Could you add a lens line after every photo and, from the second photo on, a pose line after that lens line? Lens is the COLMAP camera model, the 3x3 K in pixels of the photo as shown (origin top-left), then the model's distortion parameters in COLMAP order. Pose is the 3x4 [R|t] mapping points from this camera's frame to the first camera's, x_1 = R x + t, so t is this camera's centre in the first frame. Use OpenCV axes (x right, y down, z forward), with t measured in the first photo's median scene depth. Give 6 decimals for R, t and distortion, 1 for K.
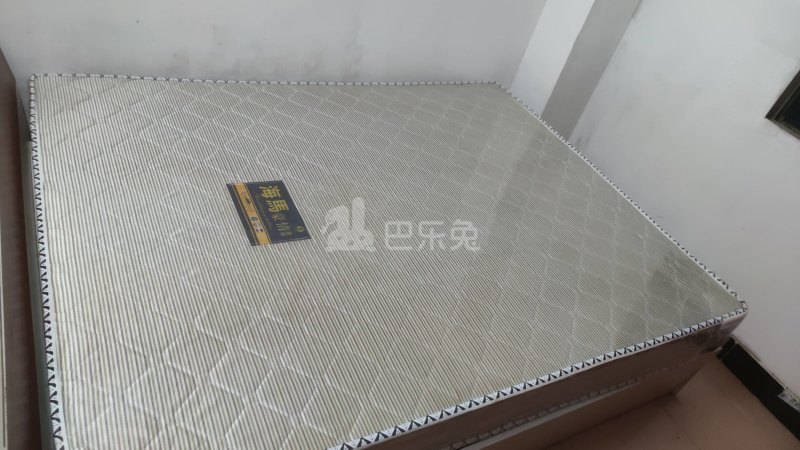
lens RADIAL K [[572.5, 0, 400.8], [0, 572.5, 220.7], [0, 0, 1]] dist [0.055172, -0.090813]
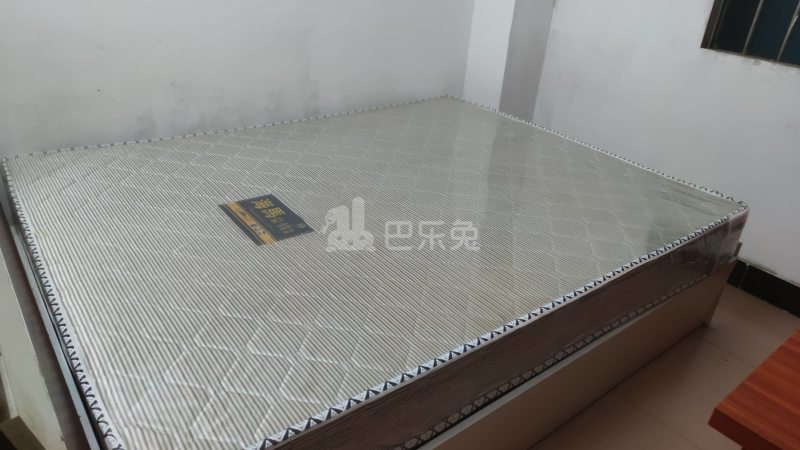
lens RADIAL K [[572.5, 0, 400.8], [0, 572.5, 220.7], [0, 0, 1]] dist [0.055172, -0.090813]
pose [[0.967464, -0.244507, 0.065043, -0.066718], [0.251862, 0.955174, -0.155590, 0.190491], [-0.024085, 0.166910, 0.985678, 0.015981]]
